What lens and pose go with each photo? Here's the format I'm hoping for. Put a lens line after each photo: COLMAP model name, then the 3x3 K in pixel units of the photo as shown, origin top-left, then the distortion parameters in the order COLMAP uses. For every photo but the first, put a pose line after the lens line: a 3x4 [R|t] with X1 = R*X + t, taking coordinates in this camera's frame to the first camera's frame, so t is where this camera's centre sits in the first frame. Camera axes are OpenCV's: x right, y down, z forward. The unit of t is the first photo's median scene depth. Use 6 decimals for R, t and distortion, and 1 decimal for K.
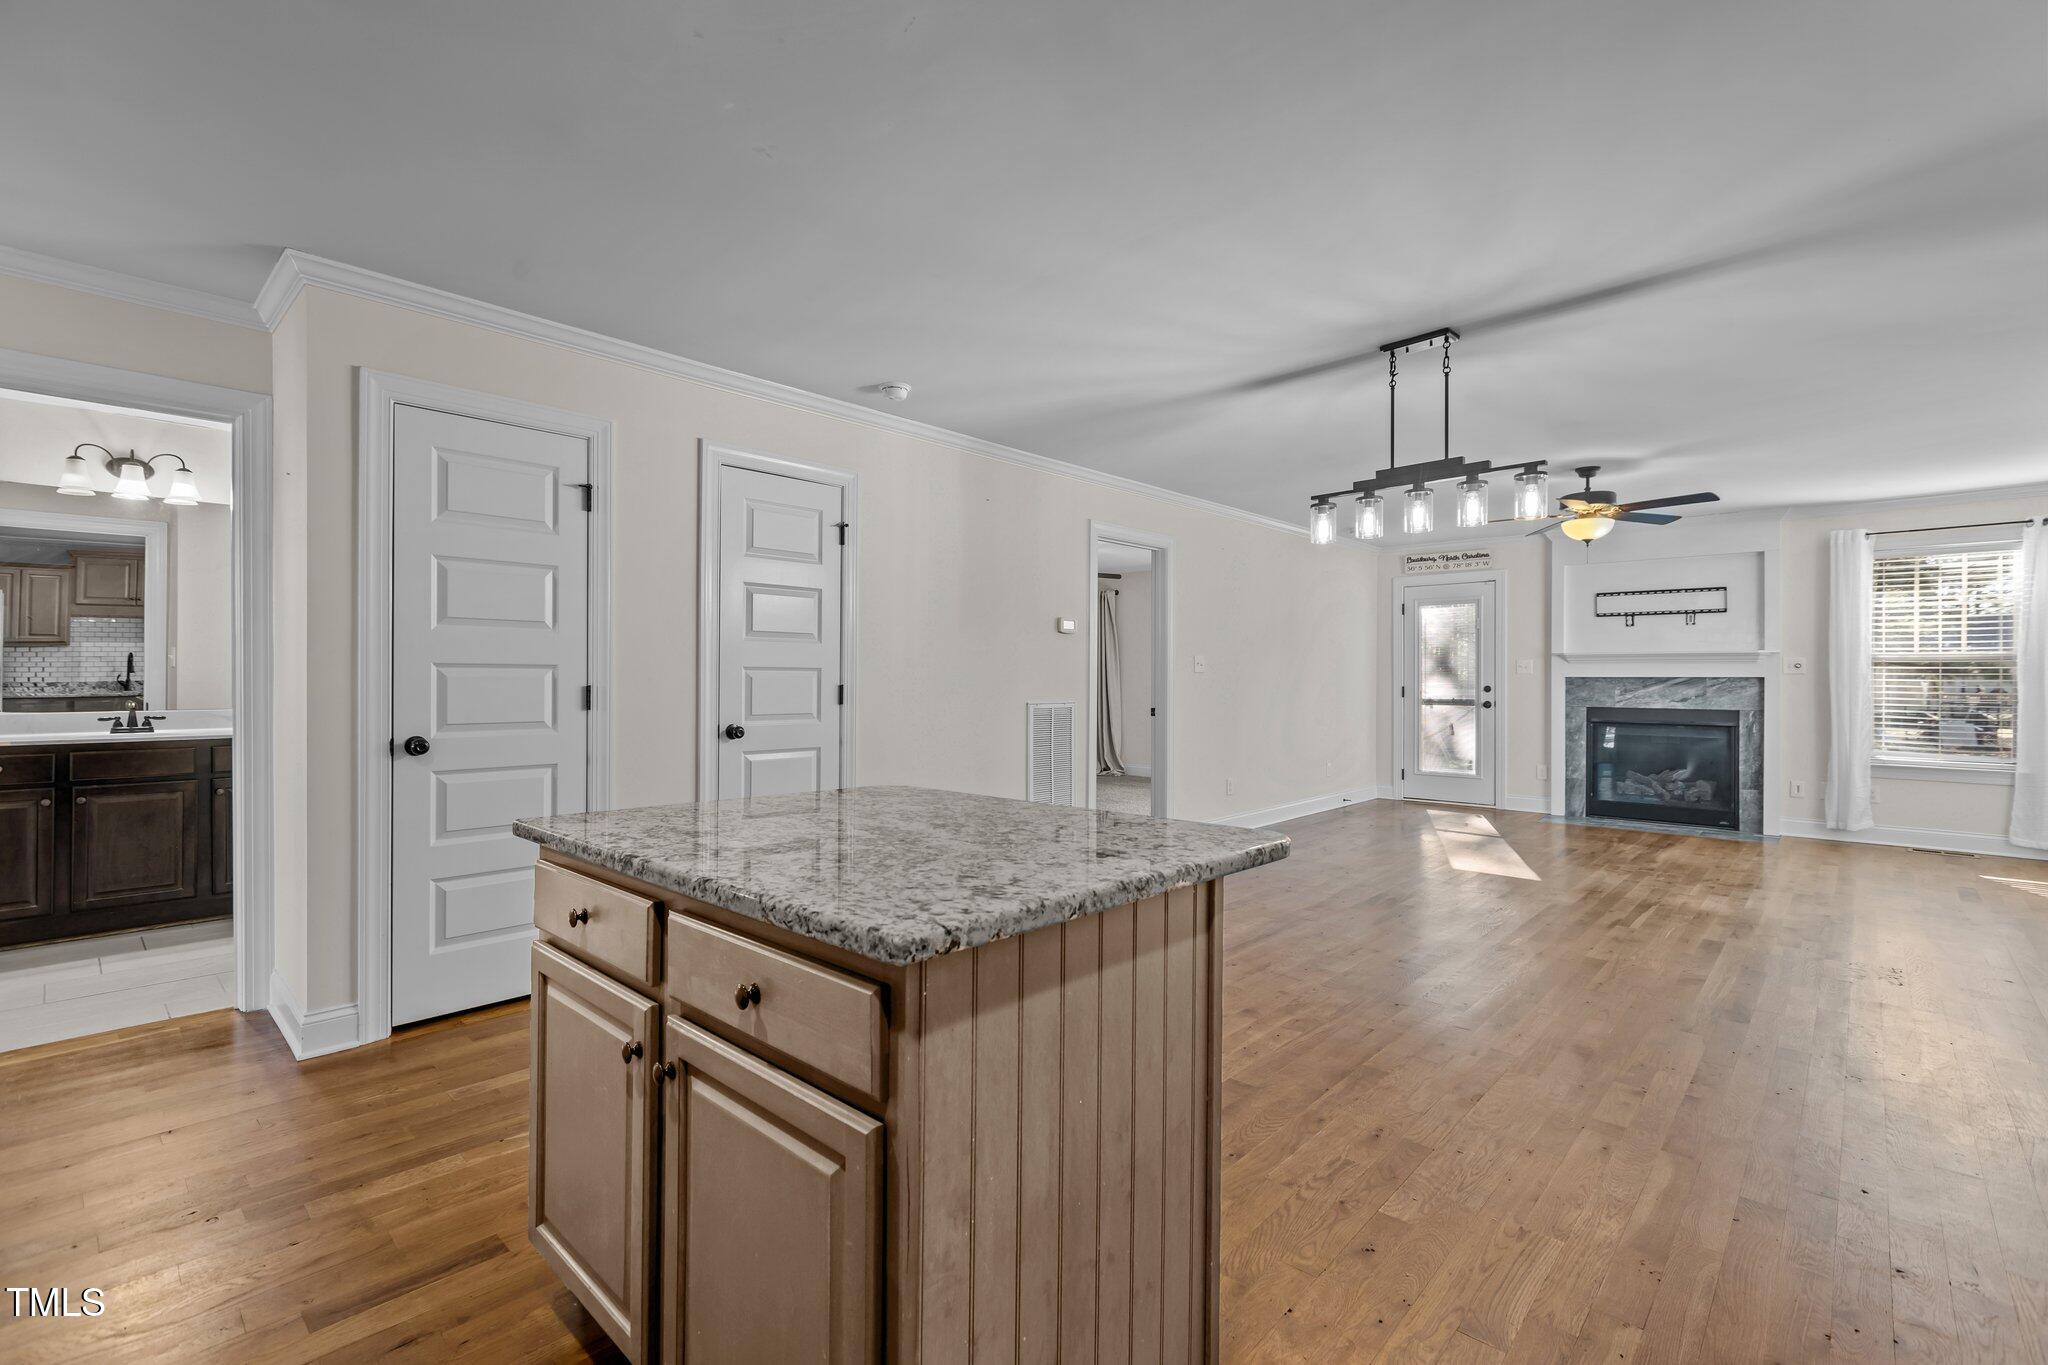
lens RADIAL K [[912.0, 0, 1022.6], [0, 912.0, 677.5], [0, 0, 1]] dist [0.002293, 0.000135]
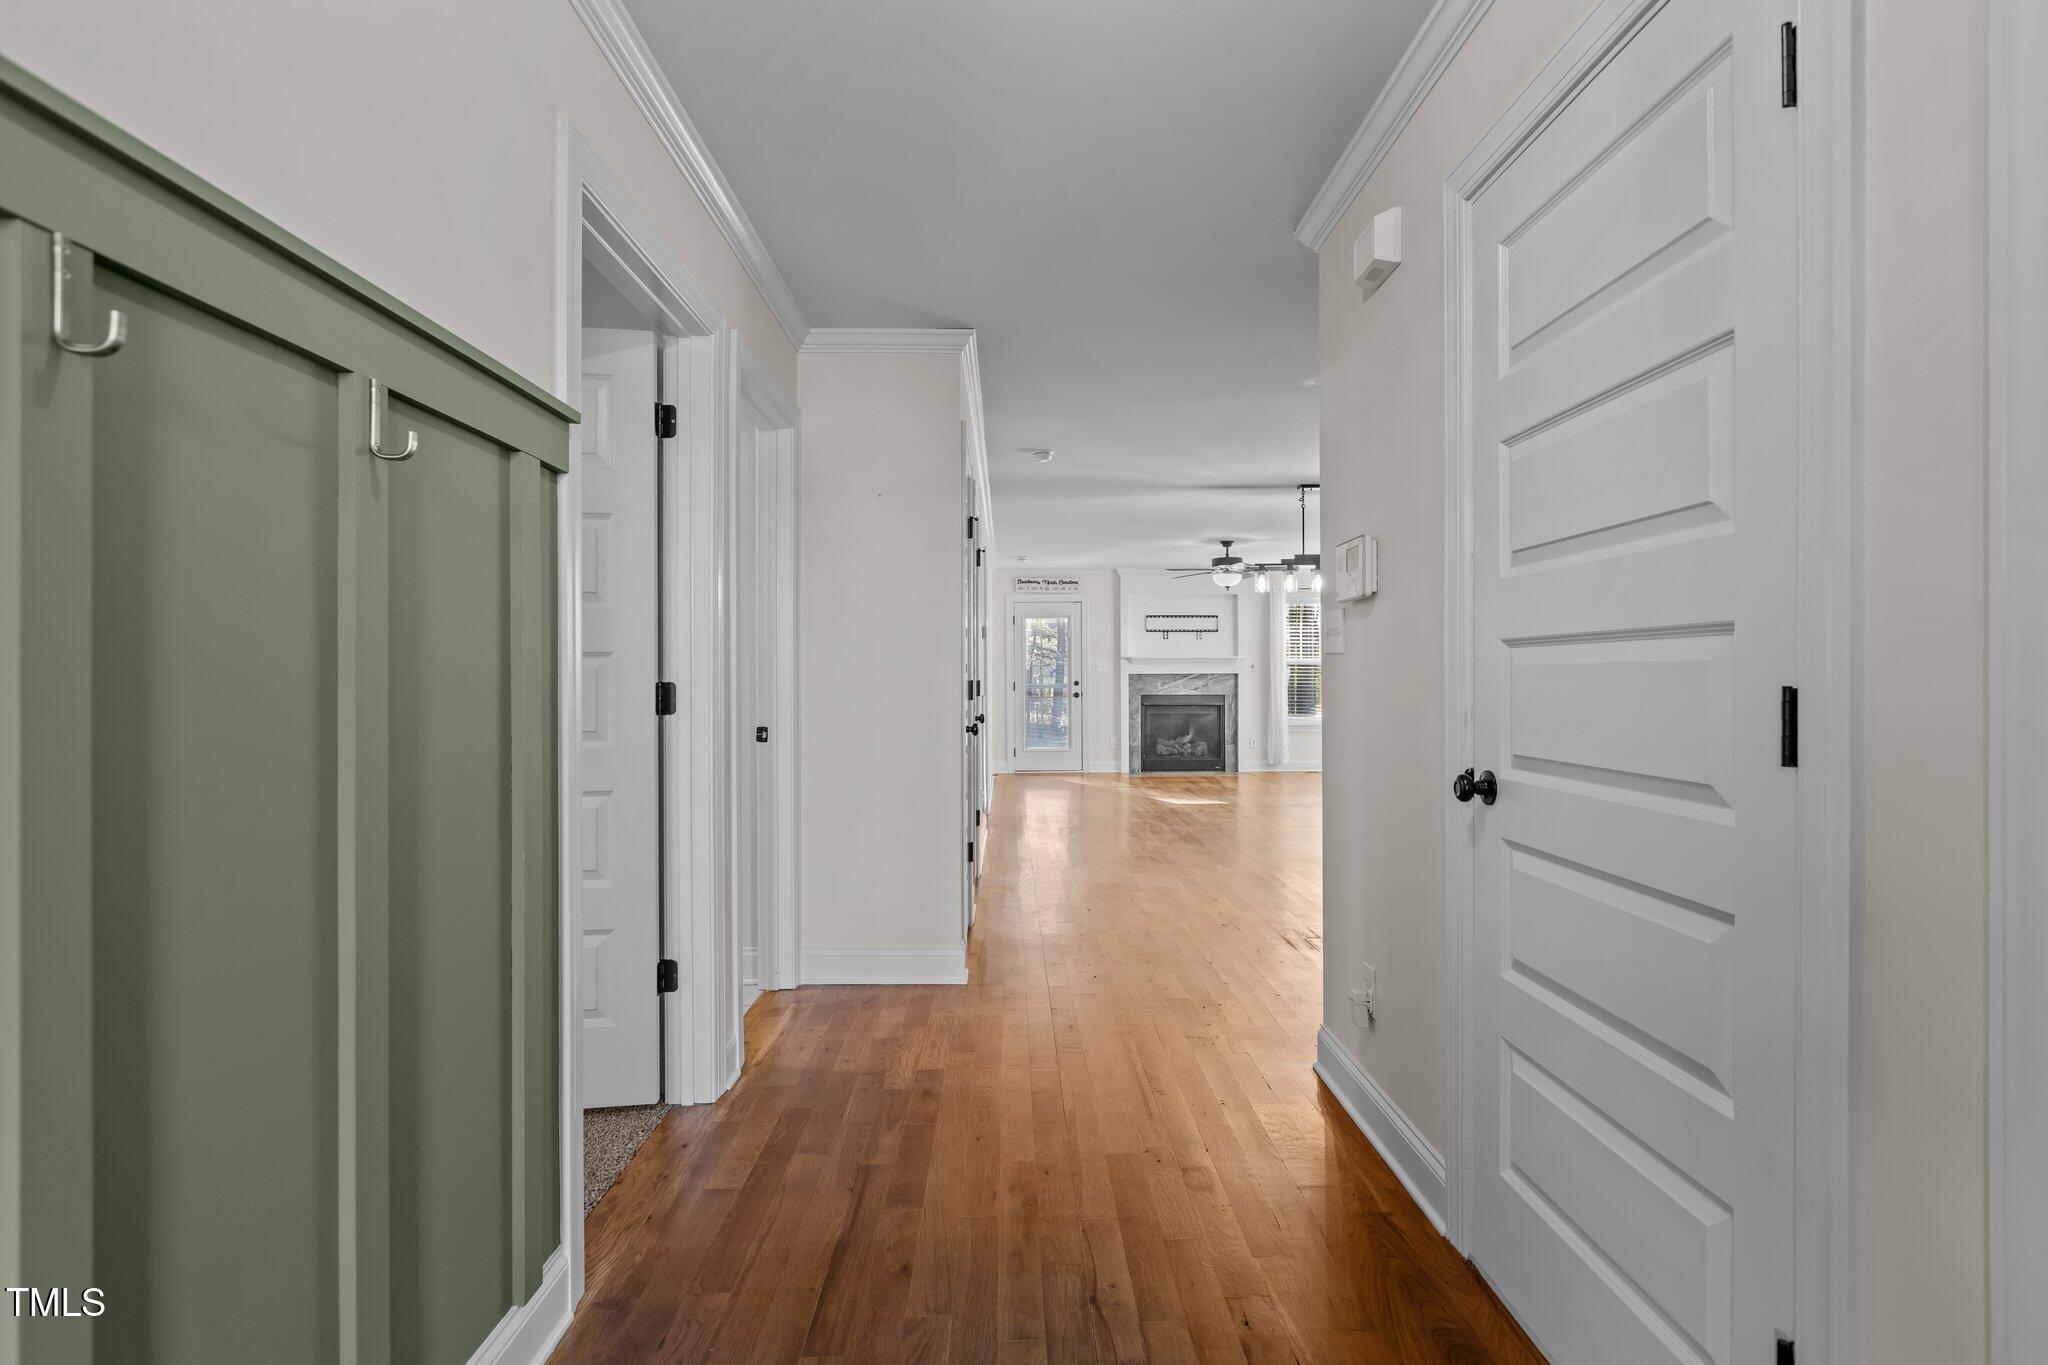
lens RADIAL K [[1072.3, 0, 1028.8], [0, 1072.3, 680.0], [0, 0, 1]] dist [0.000135, 0.000040]
pose [[0.718725, -0.002389, 0.695290, -0.705057], [0.005353, 0.999983, -0.002097, 0.012325], [-0.695274, 0.005229, 0.718726, -0.083302]]
